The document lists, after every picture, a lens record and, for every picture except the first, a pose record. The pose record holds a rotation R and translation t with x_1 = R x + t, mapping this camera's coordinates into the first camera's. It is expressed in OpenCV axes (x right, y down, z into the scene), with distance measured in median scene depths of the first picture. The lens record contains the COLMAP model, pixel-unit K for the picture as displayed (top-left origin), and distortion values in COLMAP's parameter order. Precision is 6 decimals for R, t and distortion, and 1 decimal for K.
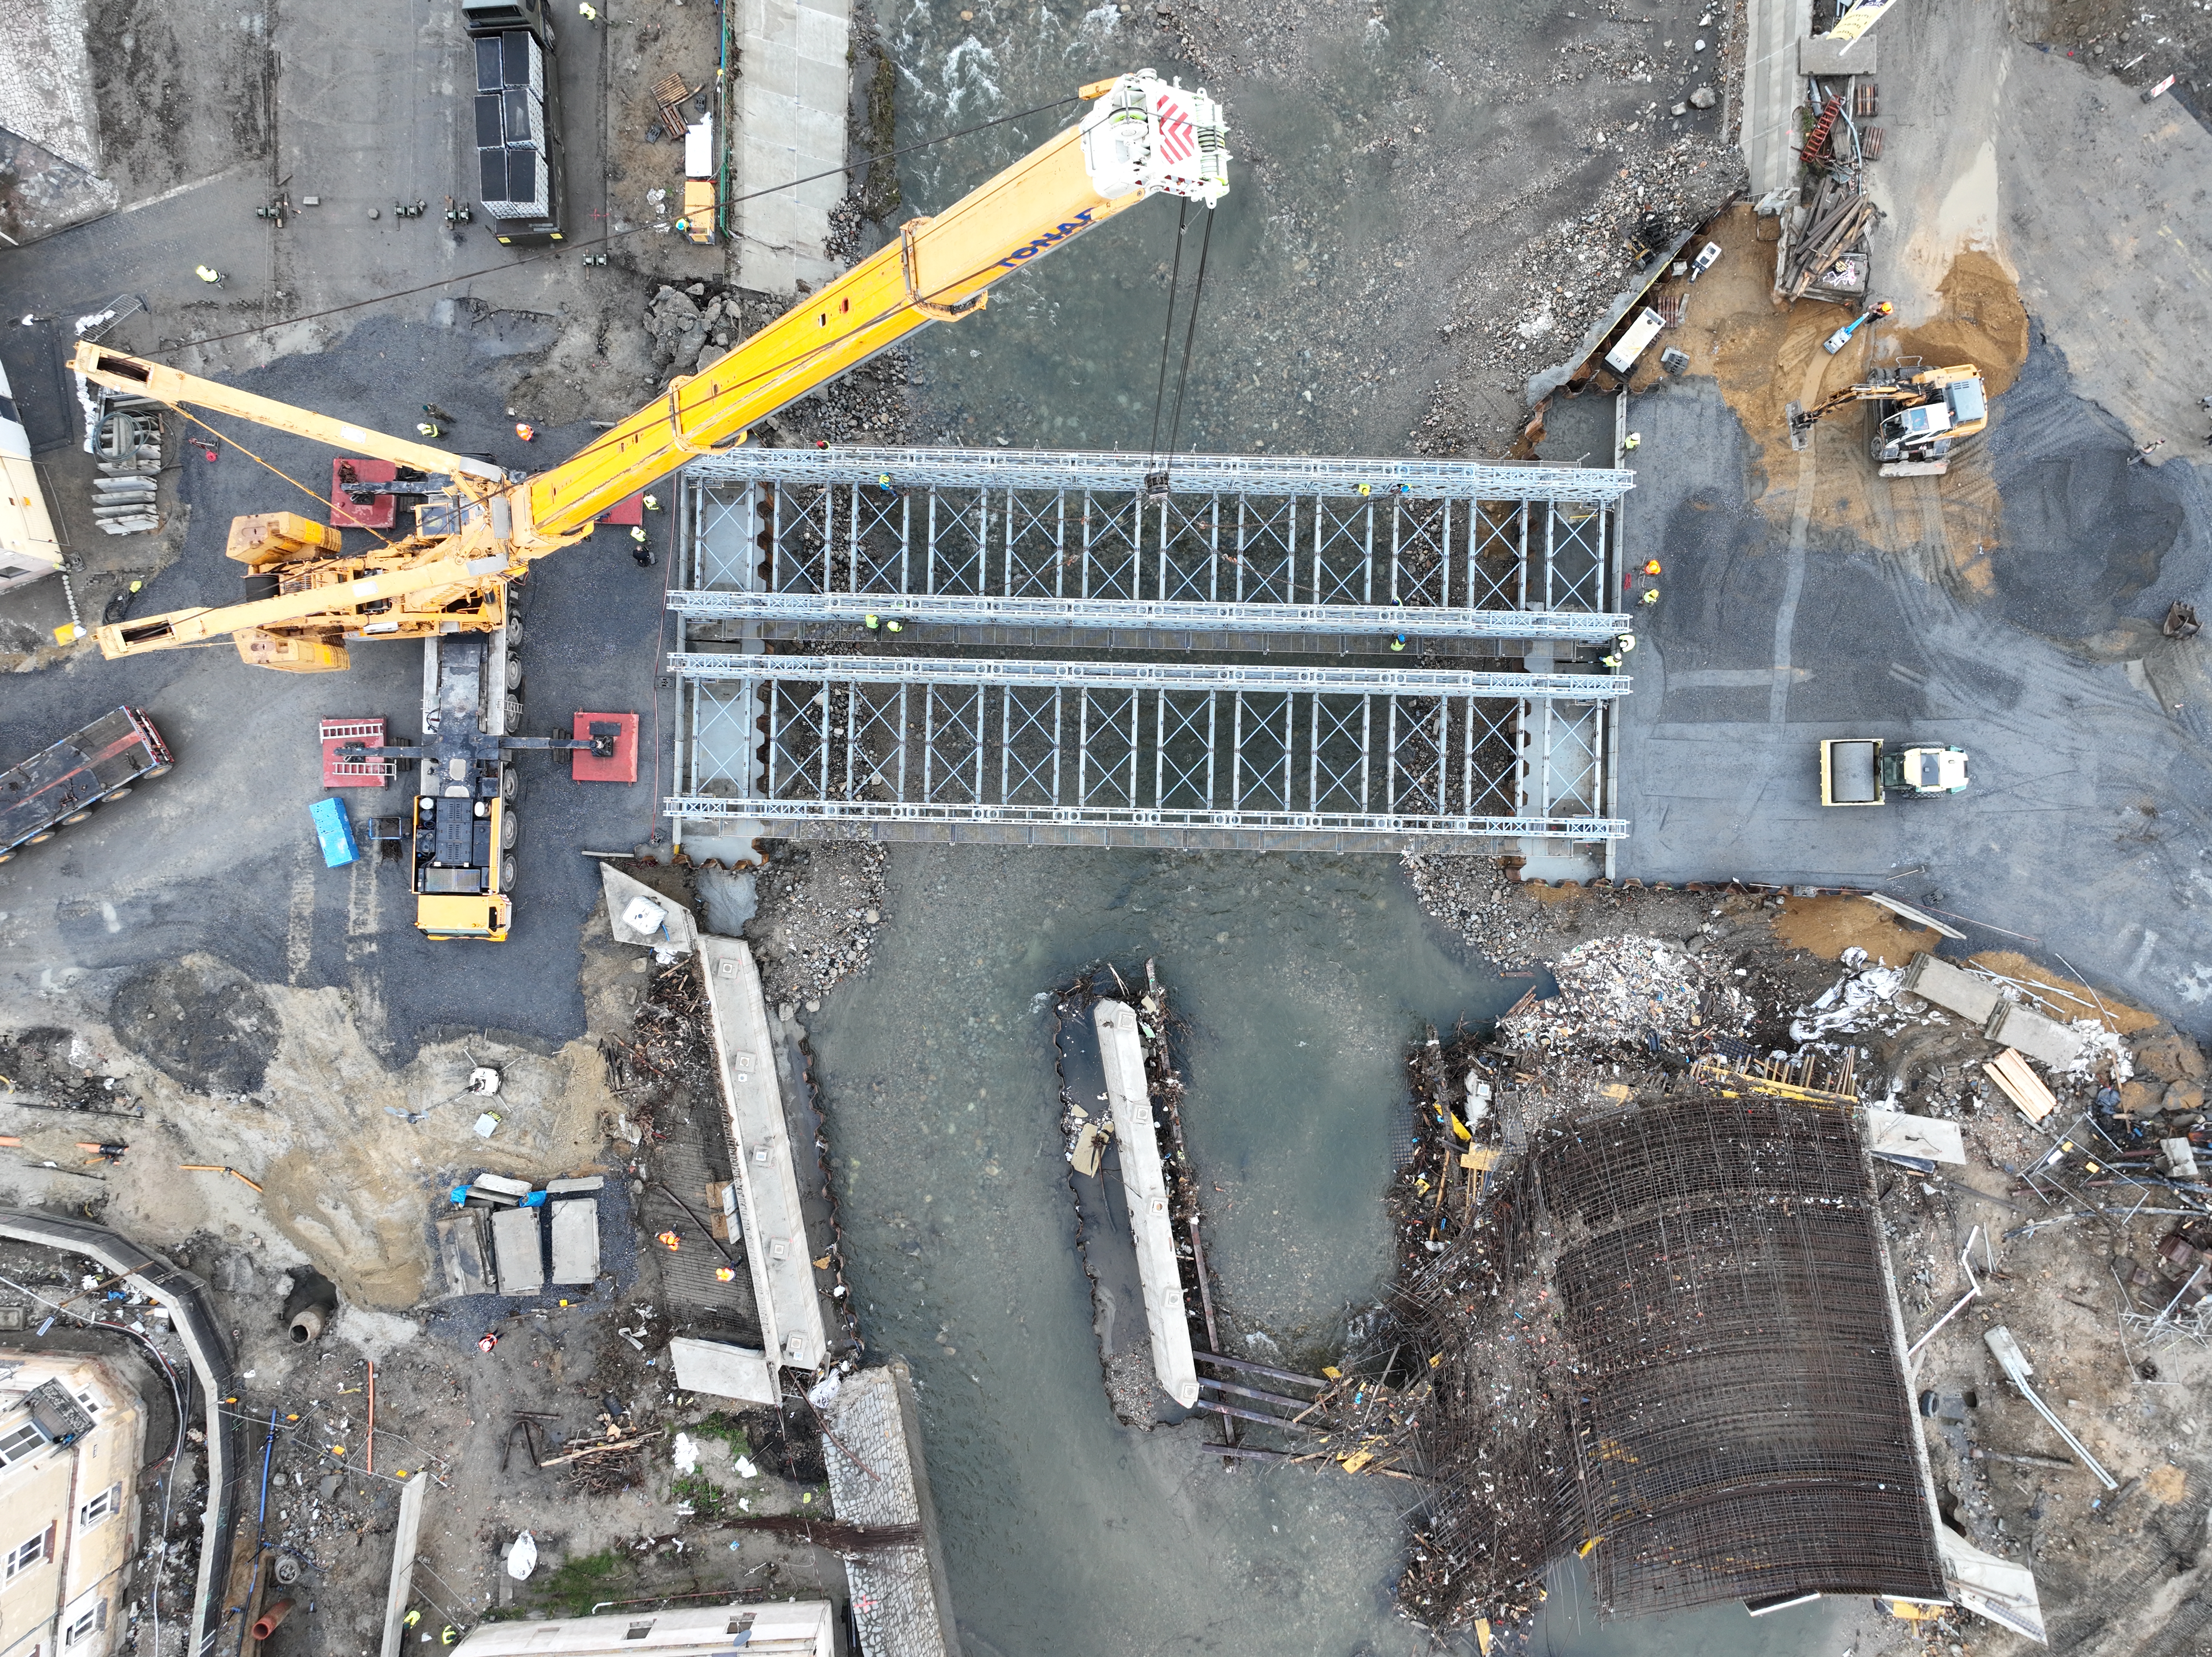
lens RADIAL K [[1552.3, 0, 1118.3], [0, 1552.3, 831.3], [0, 0, 1]] dist [-0.004286, 0.022356]
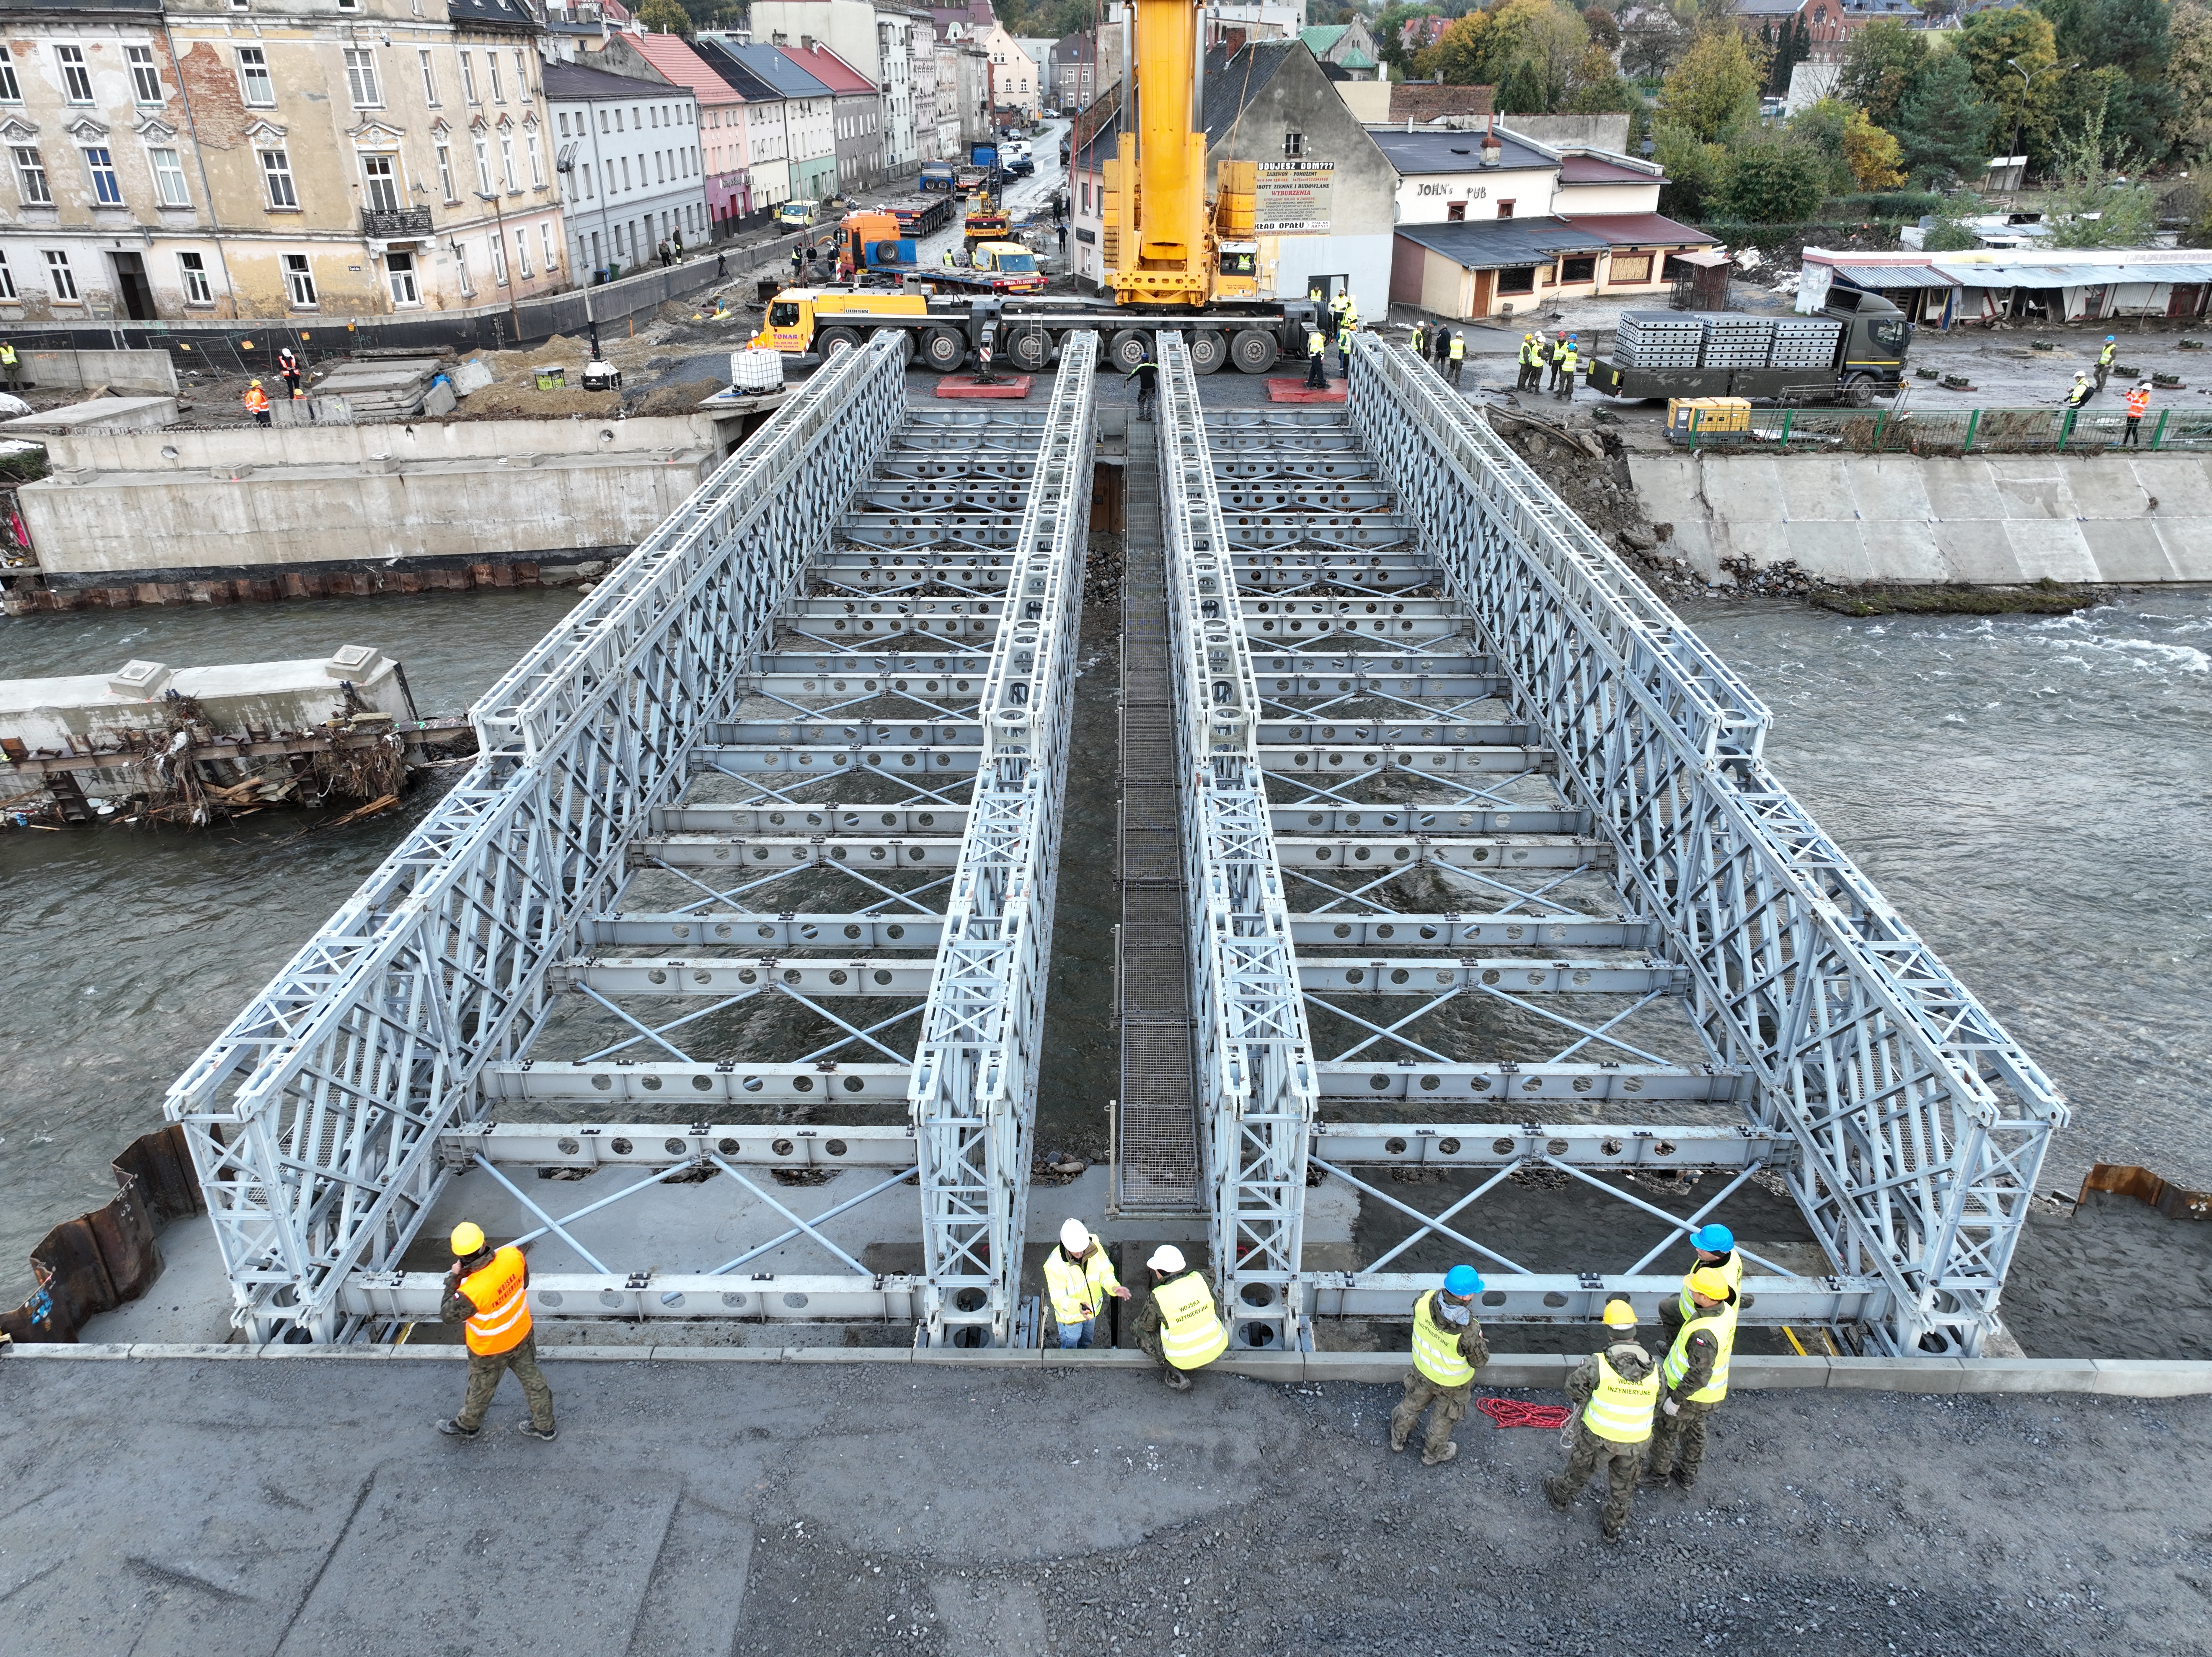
lens RADIAL K [[1552.3, 0, 1116.2], [0, 1552.3, 826.2], [0, 0, 1]] dist [-0.004286, 0.022356]
pose [[0.014550, 0.439679, -0.898037, 0.461197], [-0.999884, 0.002361, -0.015044, -0.105400], [-0.004494, 0.898152, 0.439662, 0.835752]]
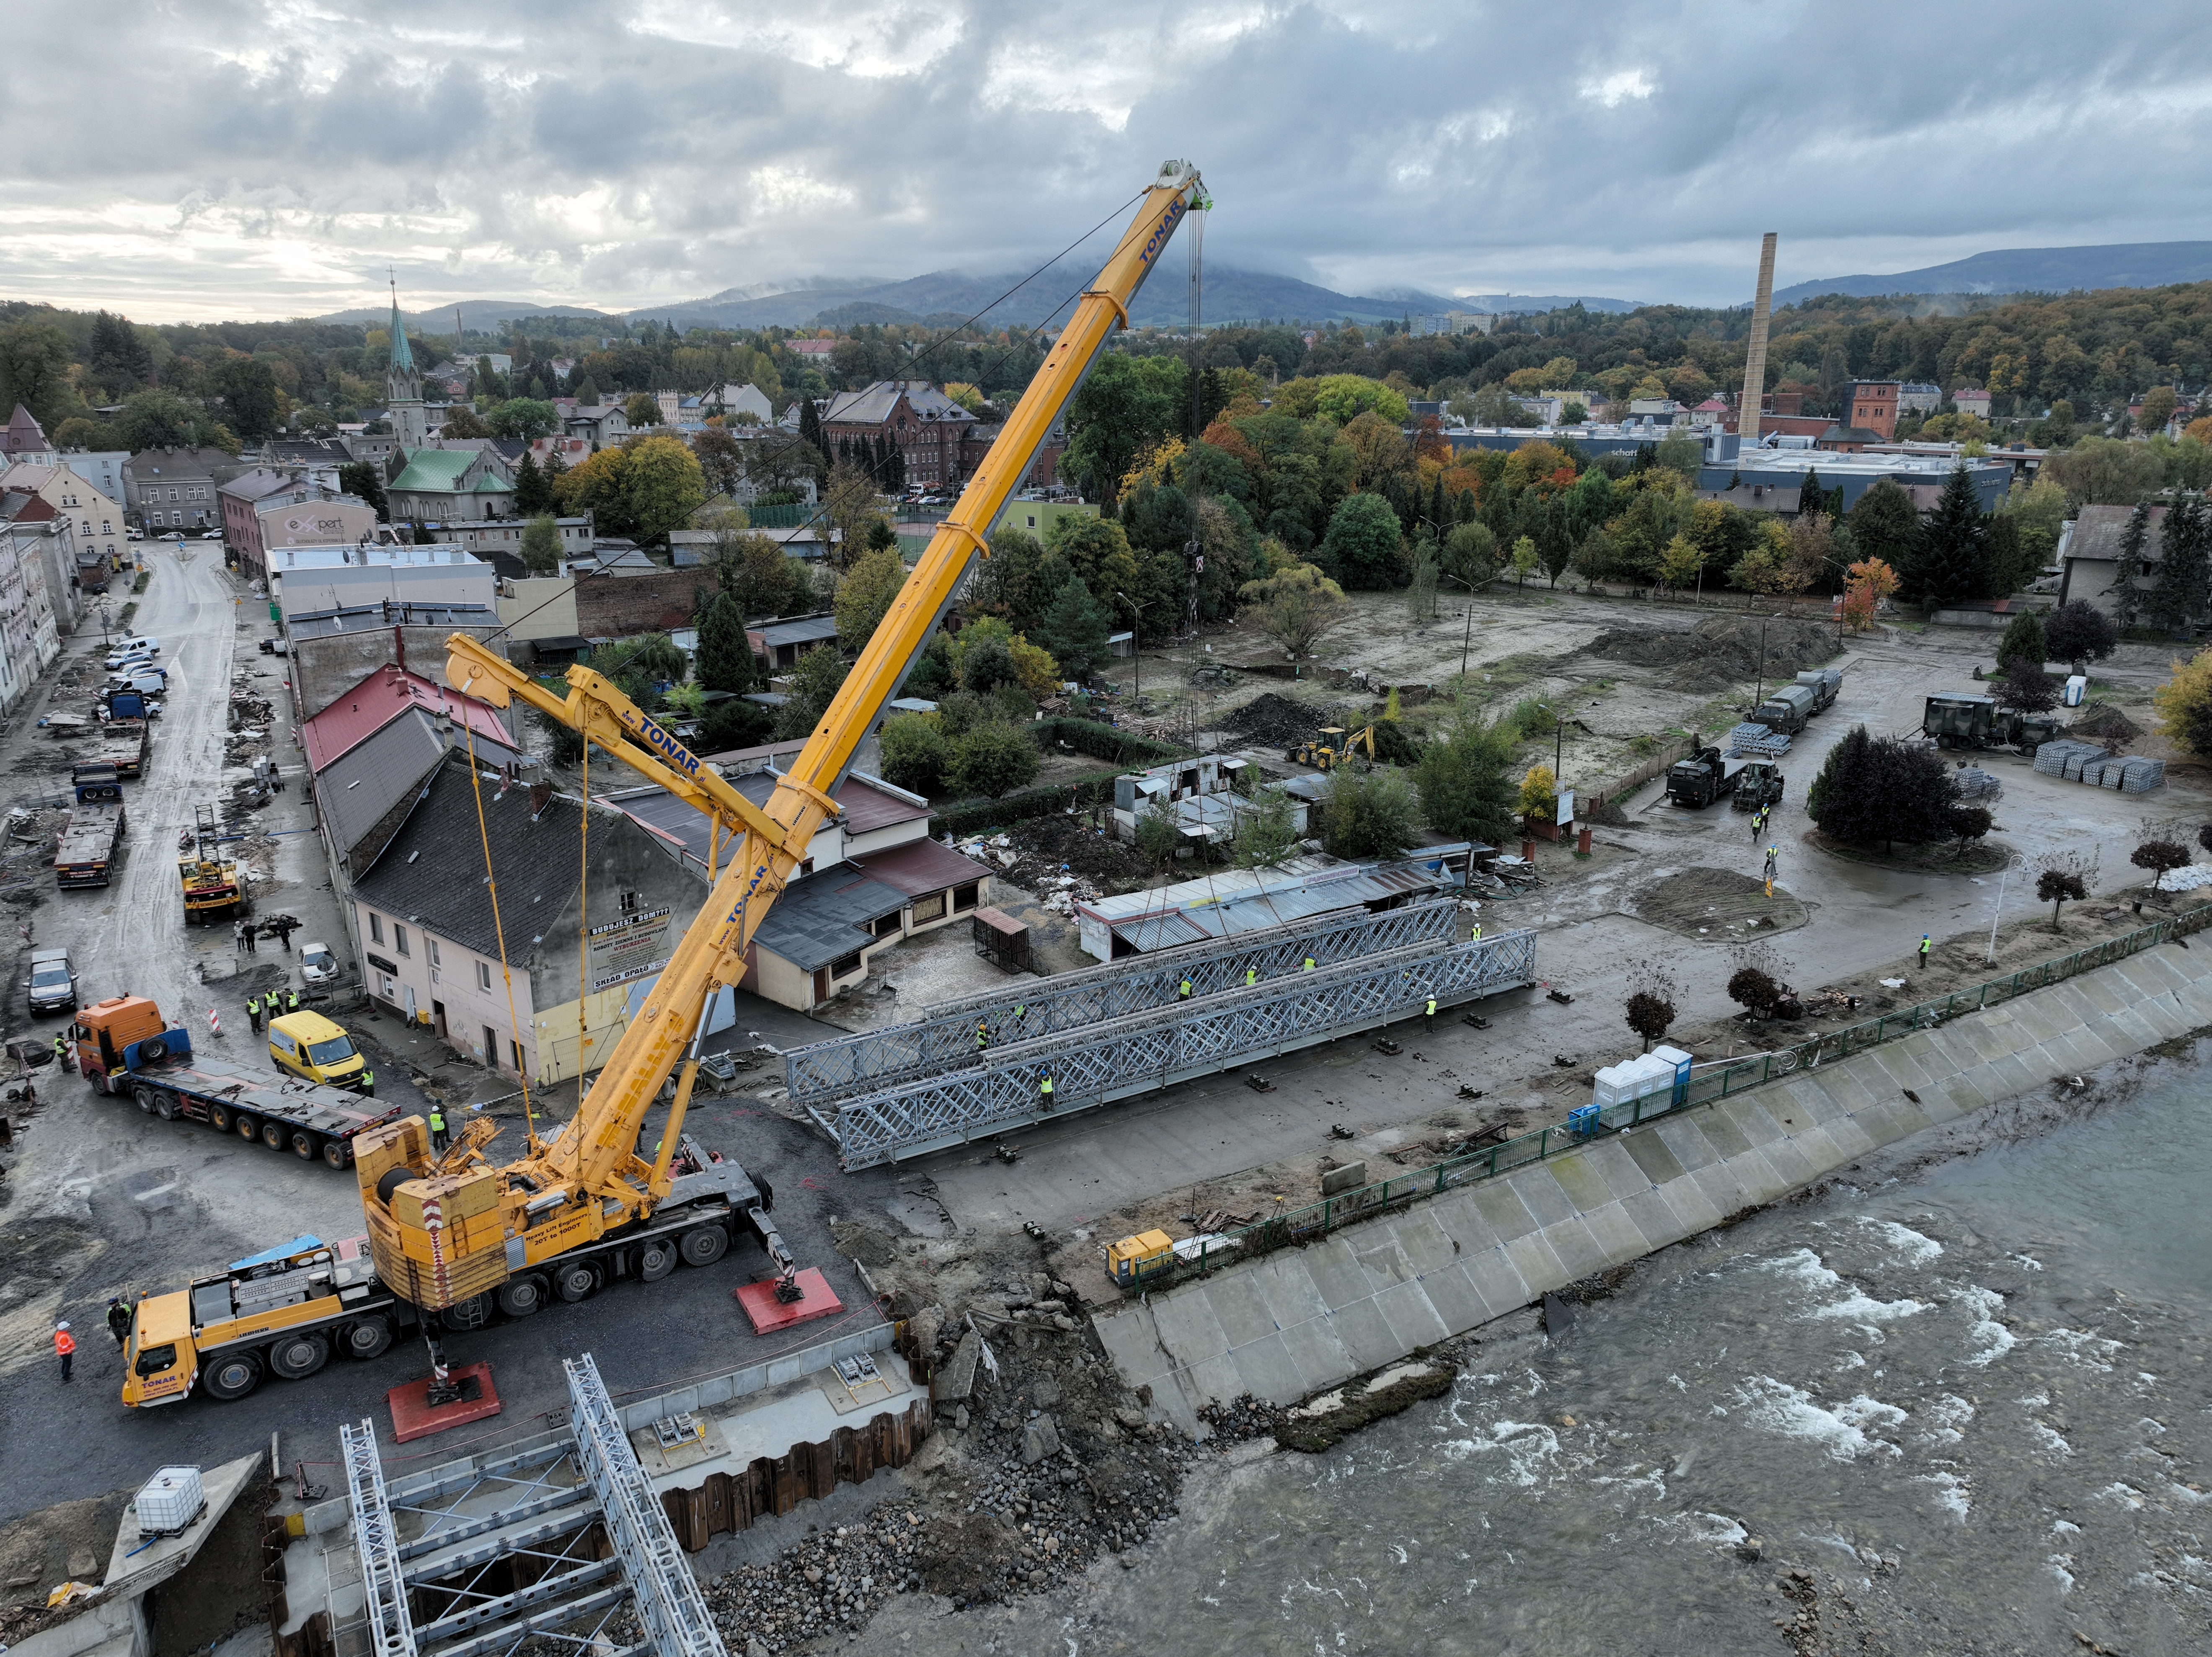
lens RADIAL K [[1552.3, 0, 1115.8], [0, 1552.3, 827.0], [0, 0, 1]] dist [-0.004286, 0.022356]
pose [[0.526618, 0.239818, -0.815574, 0.351322], [-0.850085, 0.142506, -0.506998, 0.008523], [-0.005364, 0.960302, 0.278912, 0.528691]]
